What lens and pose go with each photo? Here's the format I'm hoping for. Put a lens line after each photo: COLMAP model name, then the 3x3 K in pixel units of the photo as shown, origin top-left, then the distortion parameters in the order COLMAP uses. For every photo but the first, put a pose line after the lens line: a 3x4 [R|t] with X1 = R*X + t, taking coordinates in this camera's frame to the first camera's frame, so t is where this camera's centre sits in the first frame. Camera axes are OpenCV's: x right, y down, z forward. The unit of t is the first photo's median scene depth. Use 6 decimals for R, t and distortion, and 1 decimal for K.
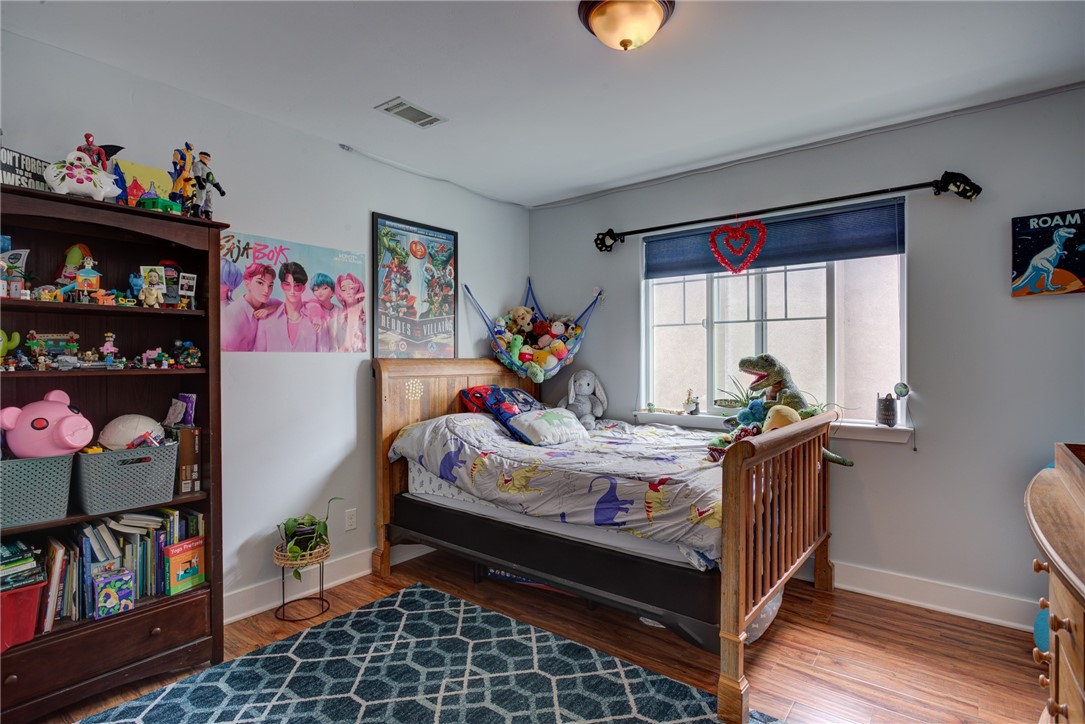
lens RADIAL K [[532.2, 0, 541.7], [0, 532.2, 359.4], [0, 0, 1]] dist [-0.015763, 0.005581]
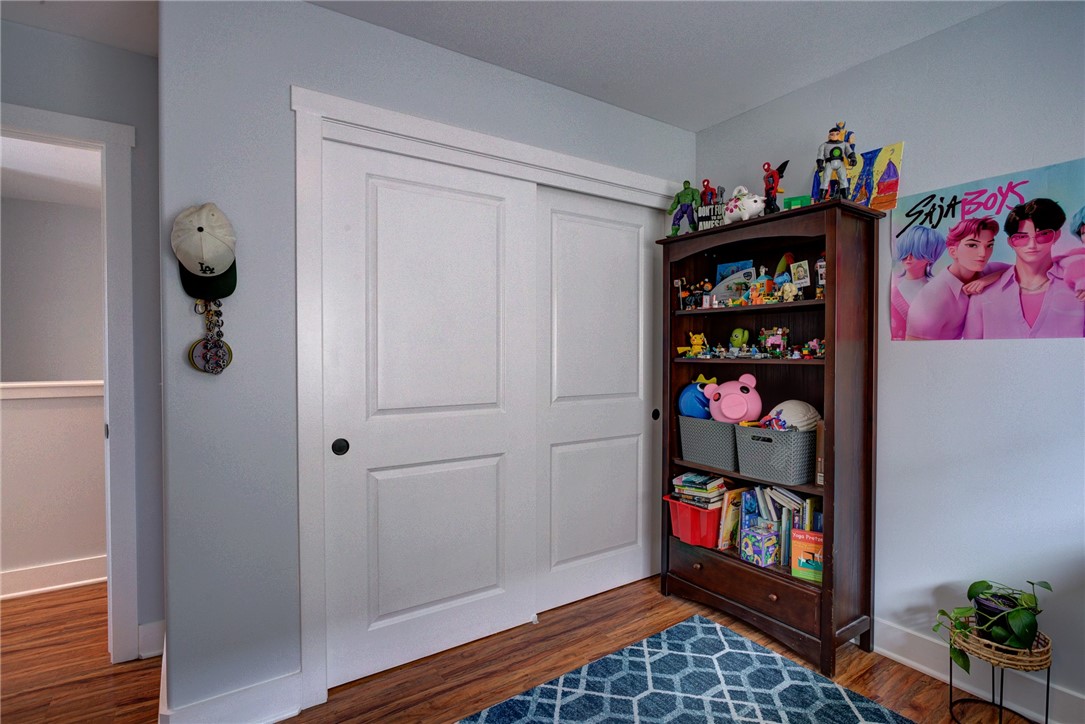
lens RADIAL K [[532.2, 0, 540.6], [0, 532.2, 362.3], [0, 0, 1]] dist [-0.015763, 0.005581]
pose [[-0.286500, 0.019901, -0.957874, 0.348932], [0.000312, 0.999786, 0.020679, 0.001823], [0.958080, 0.005626, -0.286445, 0.653910]]
